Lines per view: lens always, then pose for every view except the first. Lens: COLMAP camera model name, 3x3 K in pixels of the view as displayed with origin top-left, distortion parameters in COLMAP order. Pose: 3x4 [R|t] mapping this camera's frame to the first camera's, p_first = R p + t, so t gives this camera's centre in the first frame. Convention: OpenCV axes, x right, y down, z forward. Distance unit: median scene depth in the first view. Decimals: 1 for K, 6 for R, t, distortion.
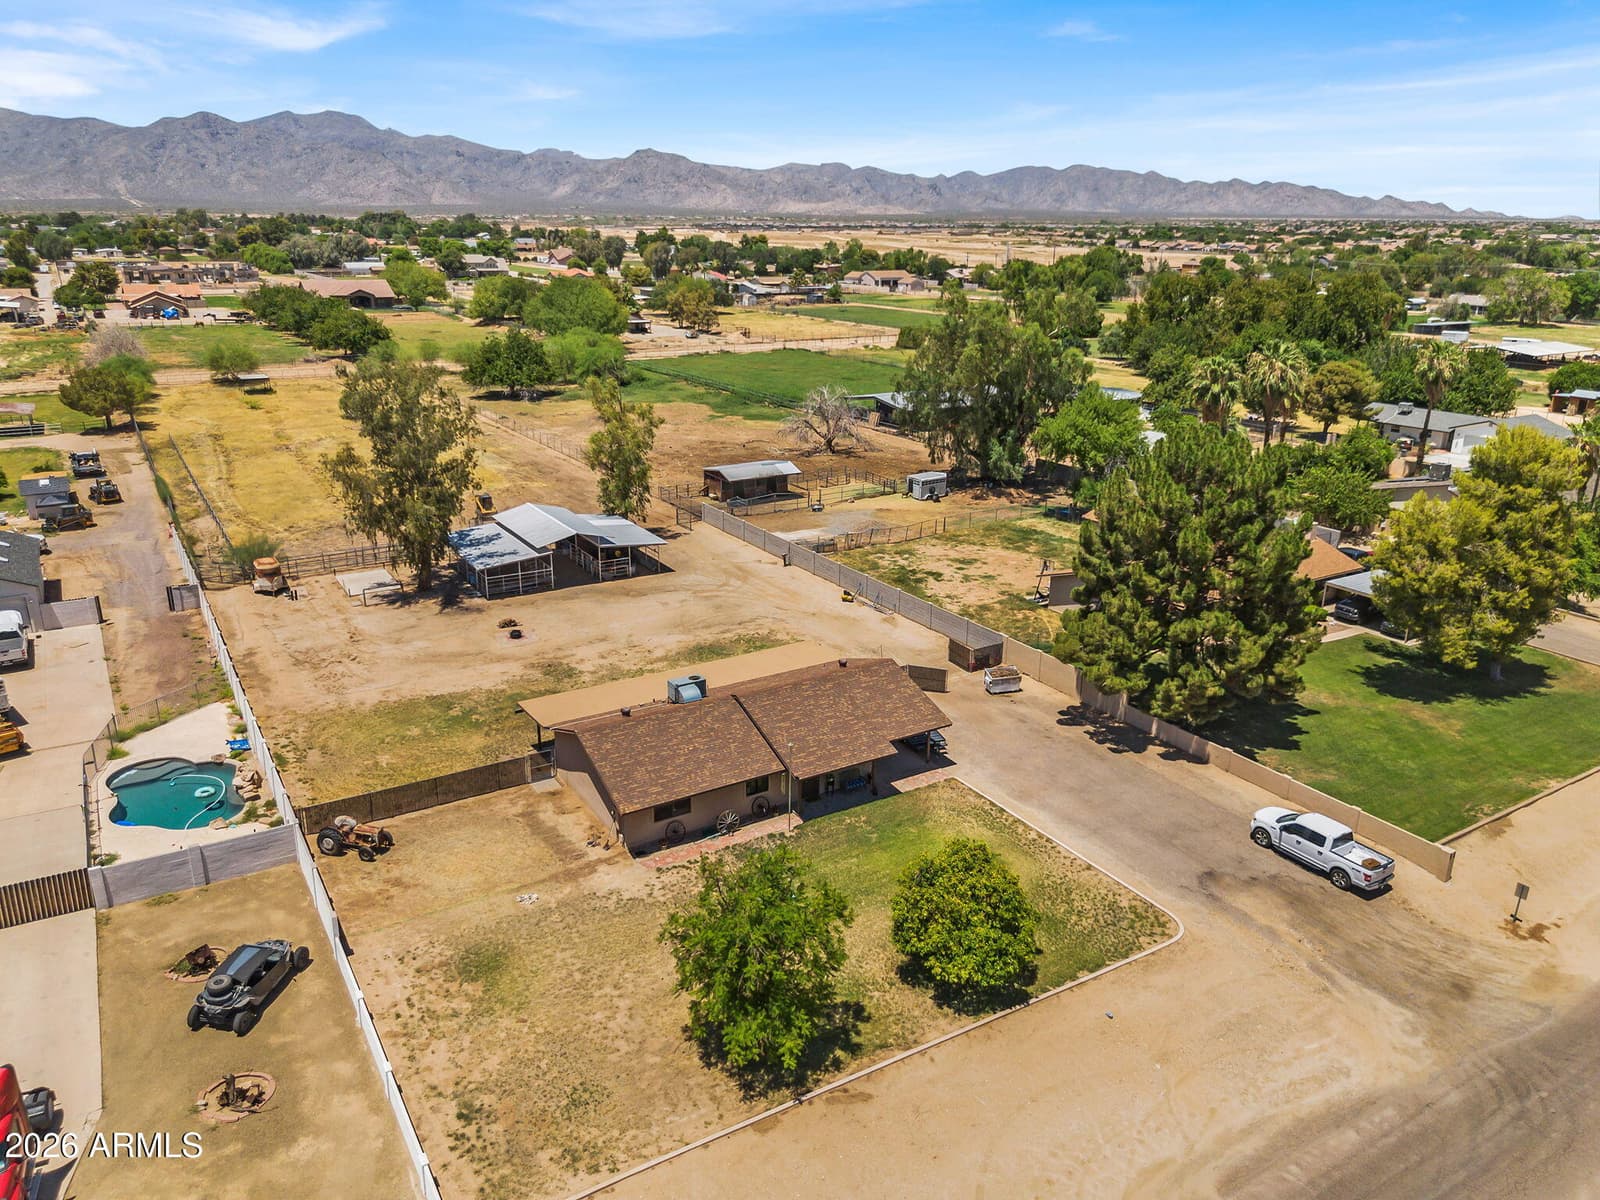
lens RADIAL K [[1143.9, 0, 801.2], [0, 1143.9, 604.9], [0, 0, 1]] dist [0.054817, -0.047677]
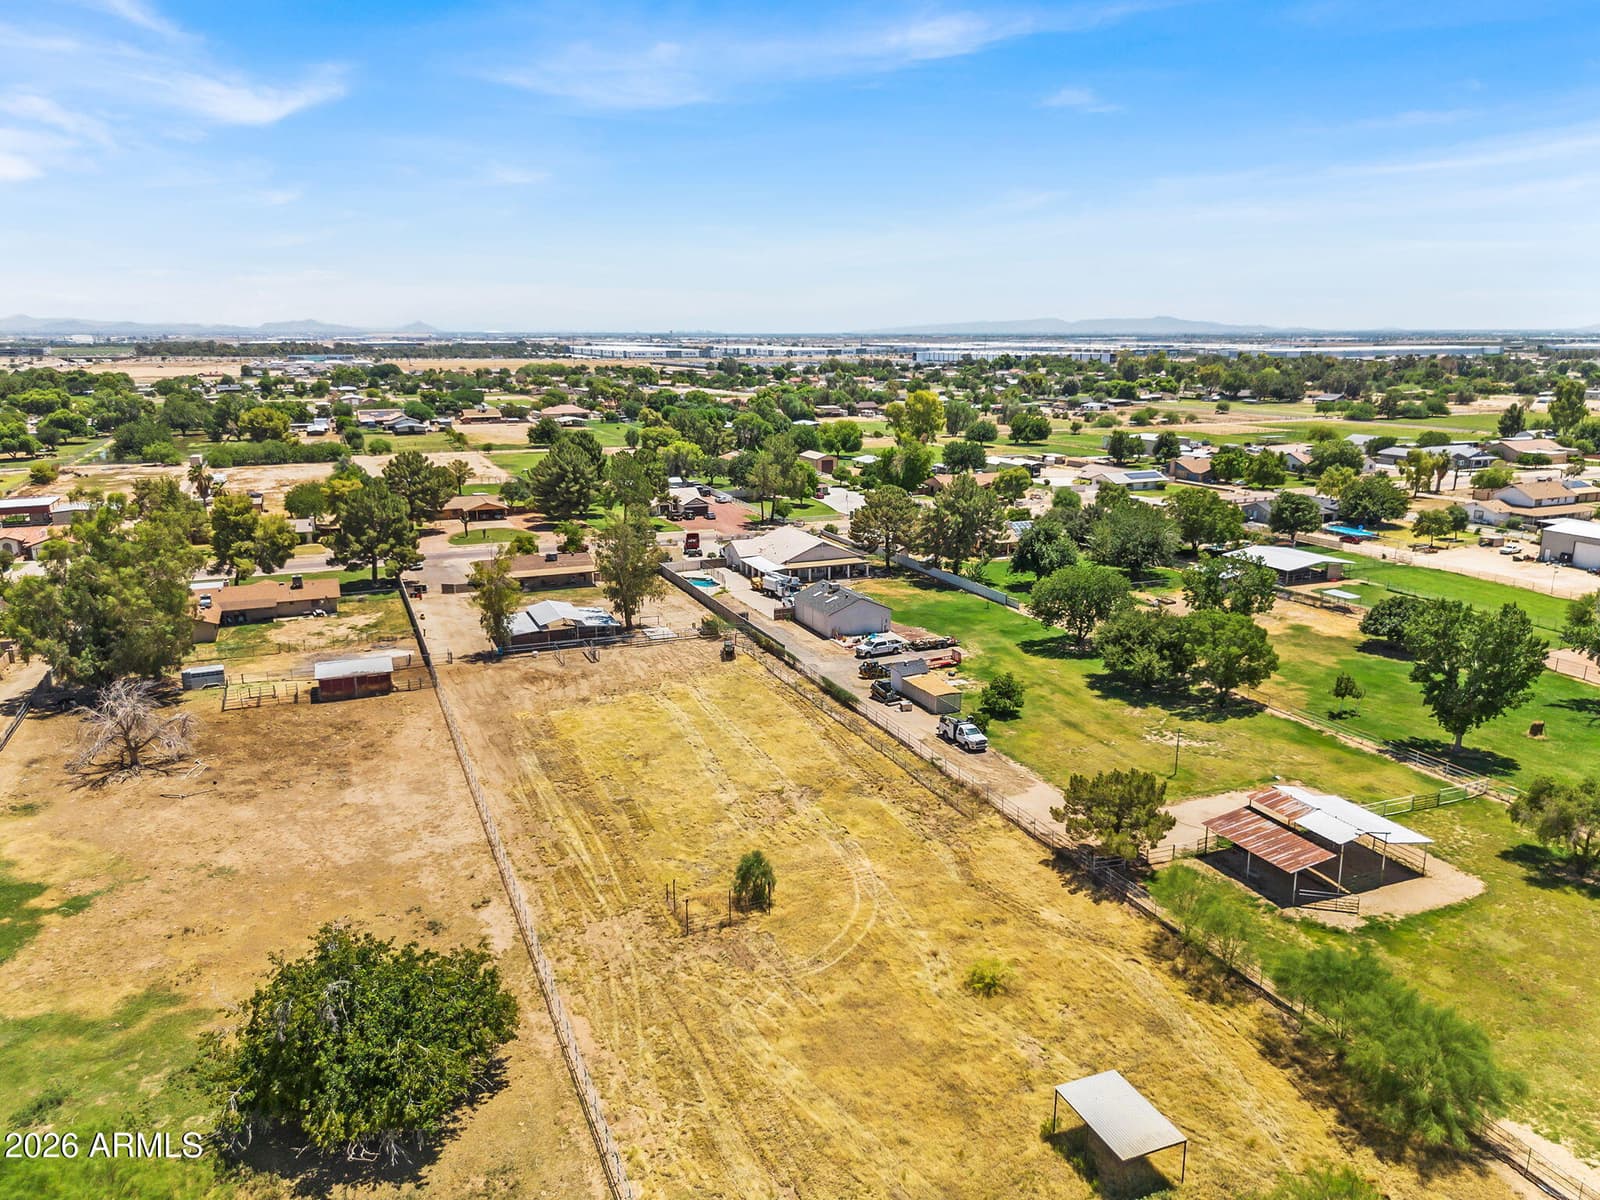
lens RADIAL K [[1164.0, 0, 799.9], [0, 1164.0, 597.5], [0, 0, 1]] dist [0.069572, -0.088156]
pose [[-0.986662, -0.044825, 0.156489, -0.873420], [0.043792, 0.852807, 0.520387, -1.009135], [-0.156781, 0.520299, -0.839469, 2.455379]]
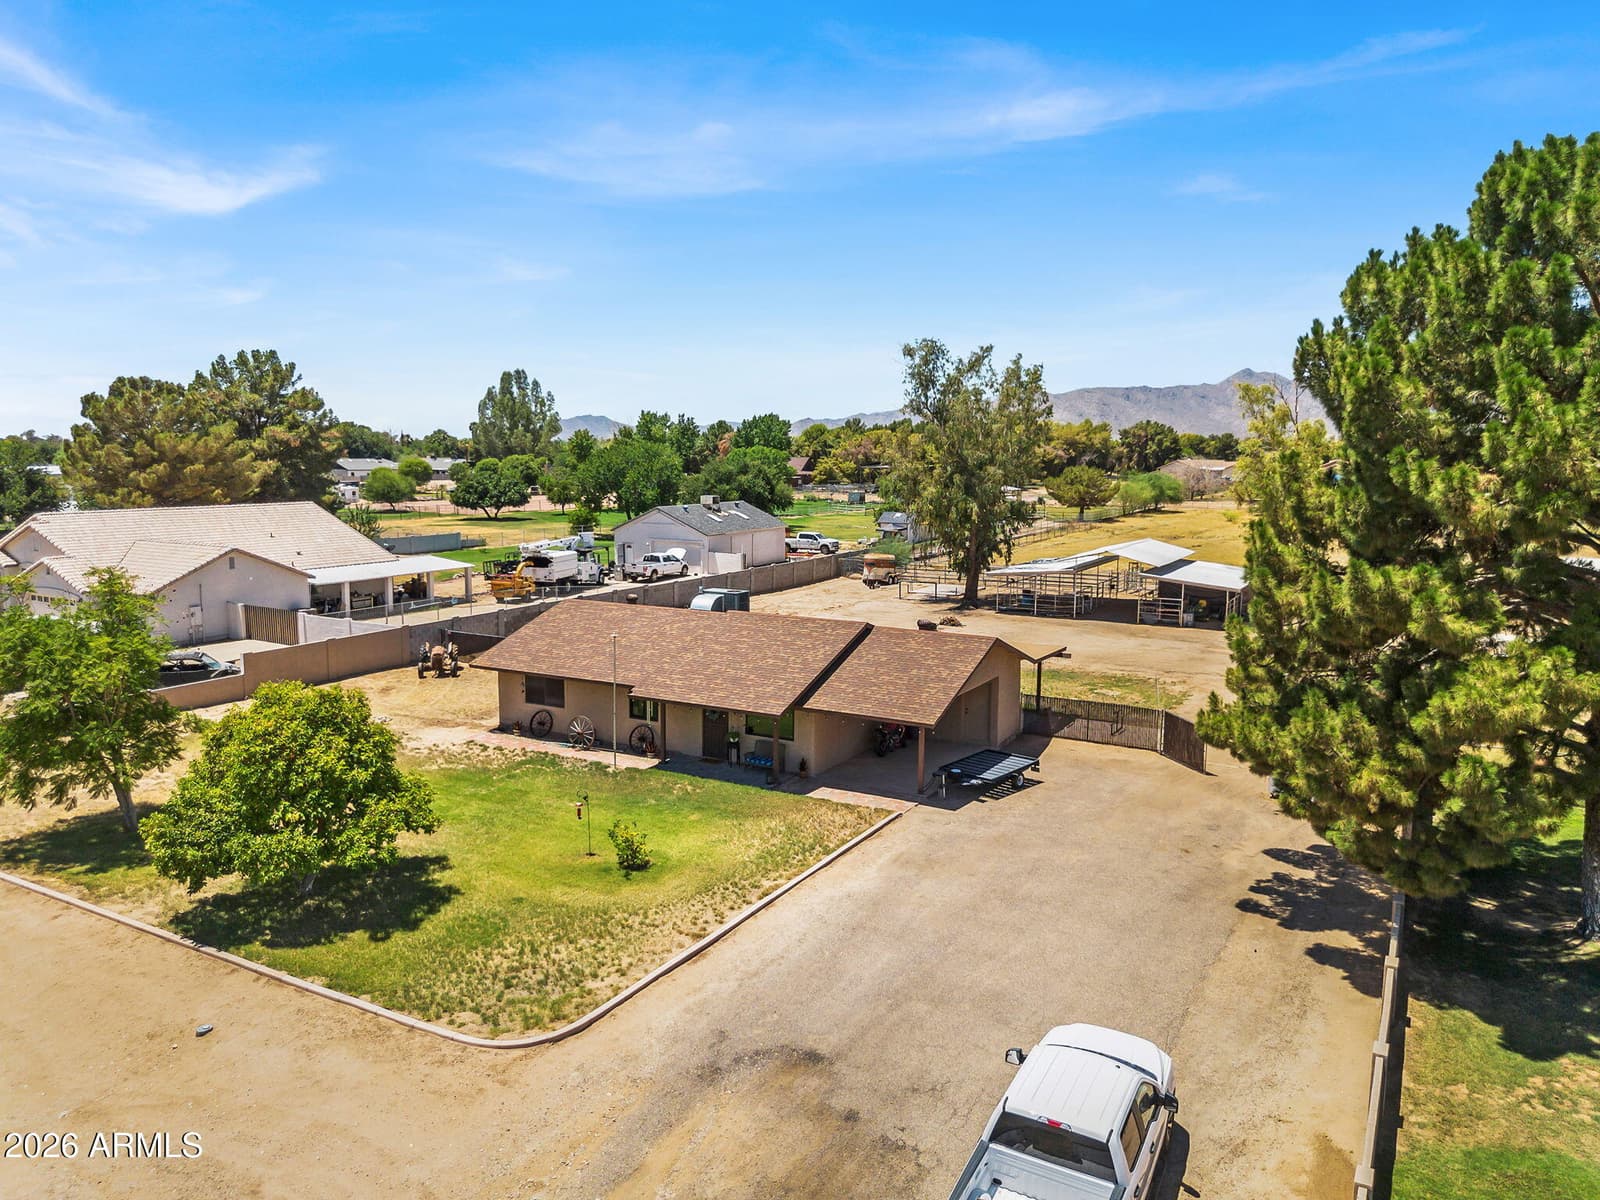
lens RADIAL K [[1143.9, 0, 801.2], [0, 1143.9, 604.9], [0, 0, 1]] dist [0.054817, -0.047677]
pose [[0.480211, 0.111150, -0.870082, 0.383483], [-0.278758, 0.959854, -0.031232, 0.054486], [0.831680, 0.257540, 0.491916, 0.428350]]
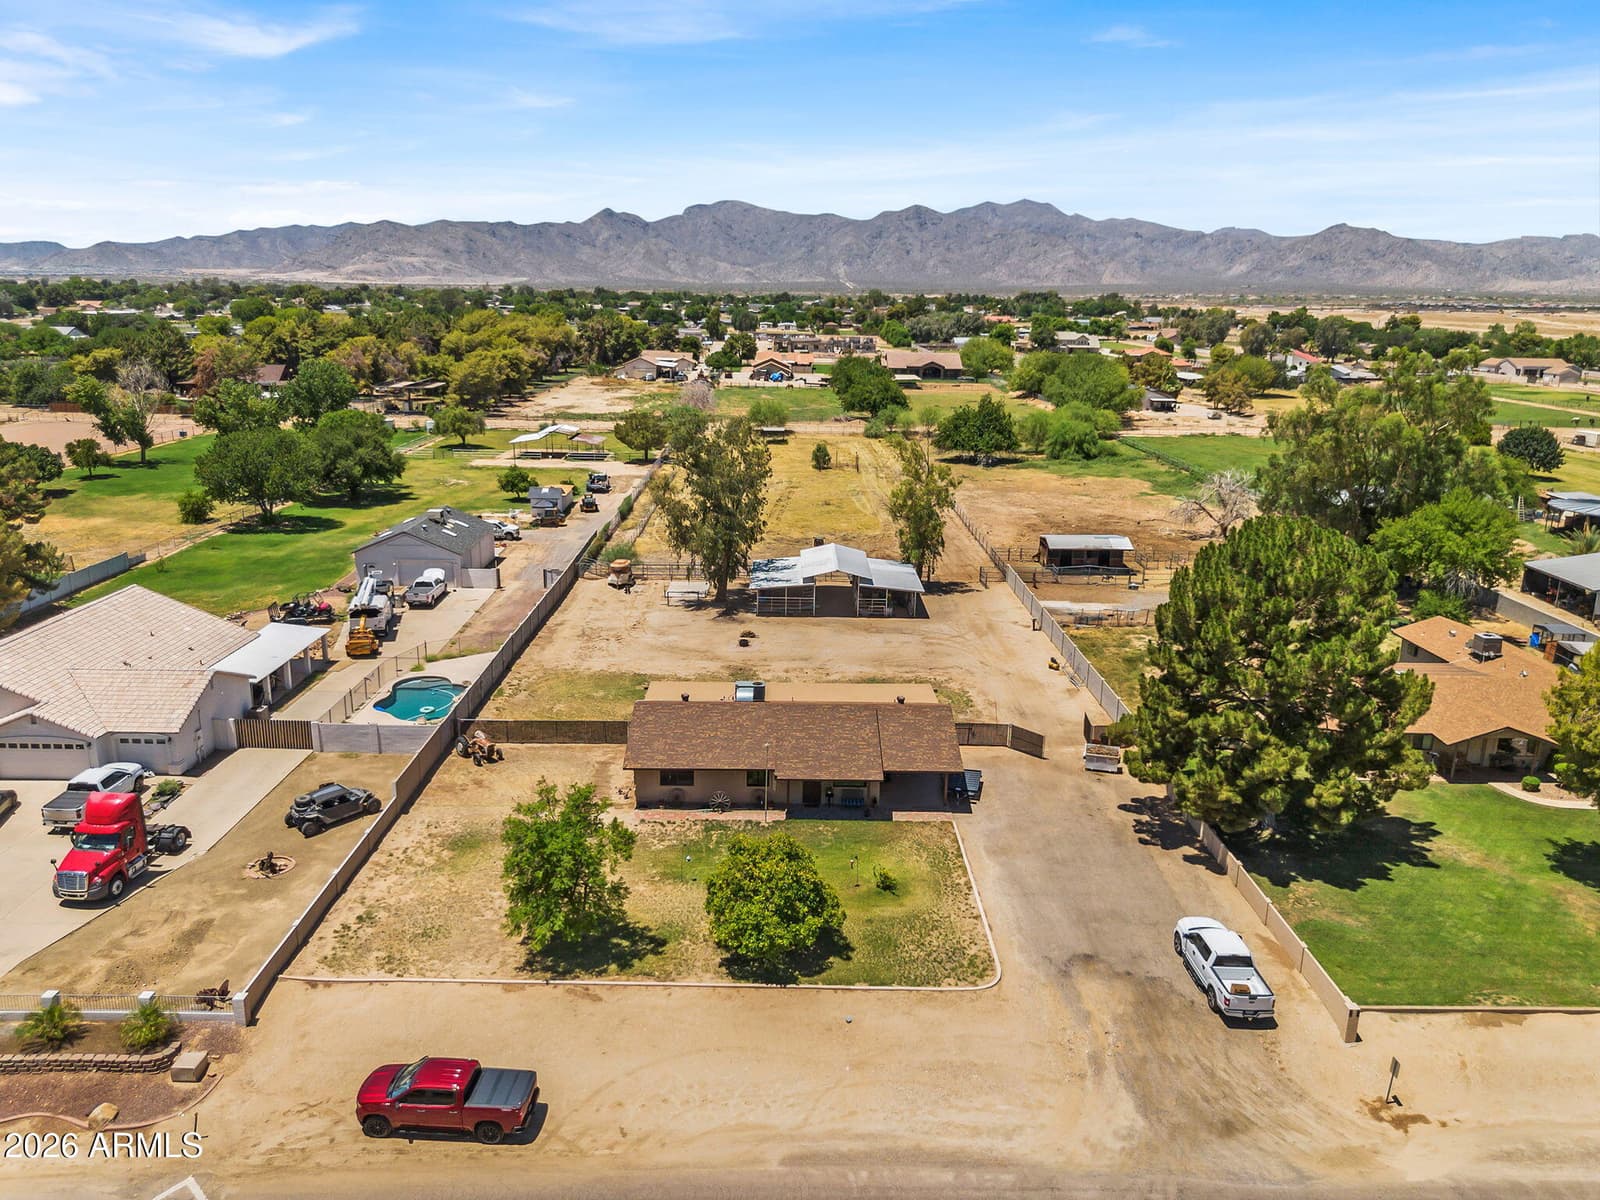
lens RADIAL K [[1164.0, 0, 799.9], [0, 1164.0, 597.5], [0, 0, 1]] dist [0.069572, -0.088156]
pose [[0.855479, 0.136534, -0.499513, 0.338395], [-0.172592, 0.984638, -0.026450, 0.000720], [0.488228, 0.108839, 0.865902, -0.010206]]
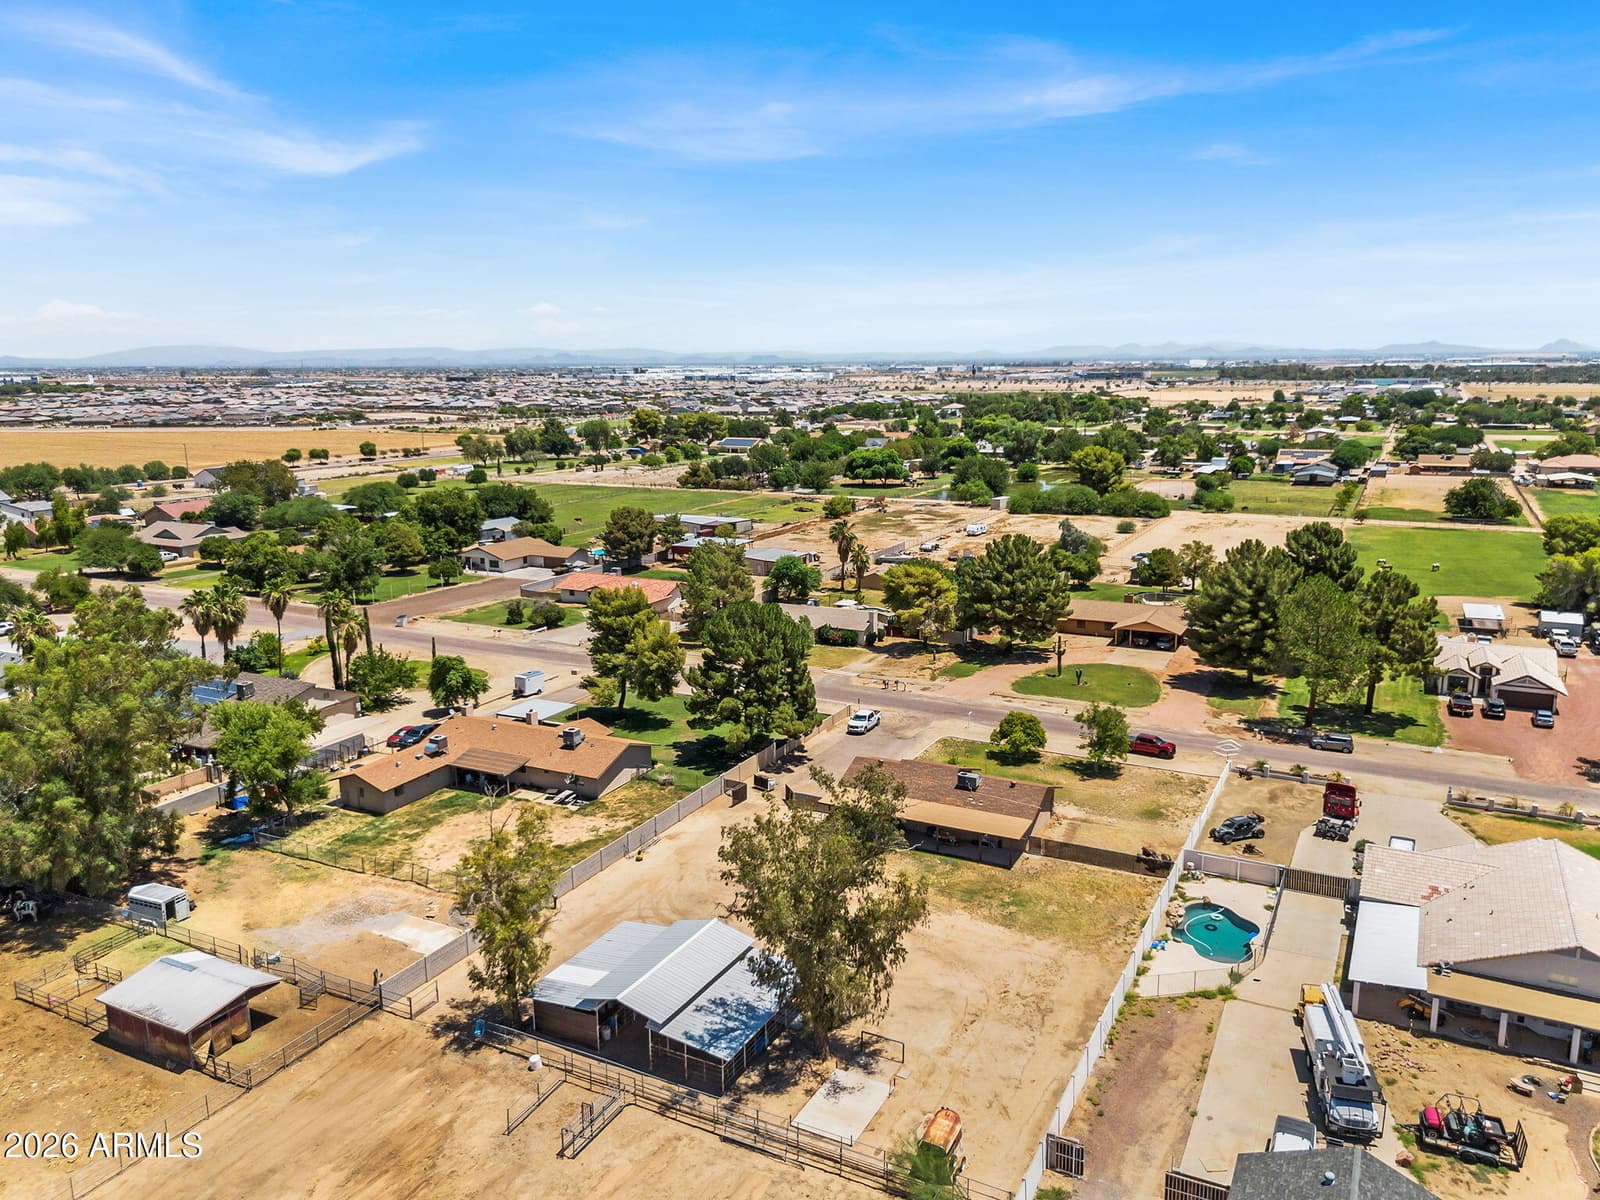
lens RADIAL K [[1160.3, 0, 800.4], [0, 1160.3, 605.4], [0, 0, 1]] dist [0.056332, -0.050565]
pose [[-0.508639, -0.183576, 0.841181, -0.916831], [0.279284, 0.888996, 0.362886, -0.571014], [-0.814424, 0.419506, -0.400908, 1.169306]]
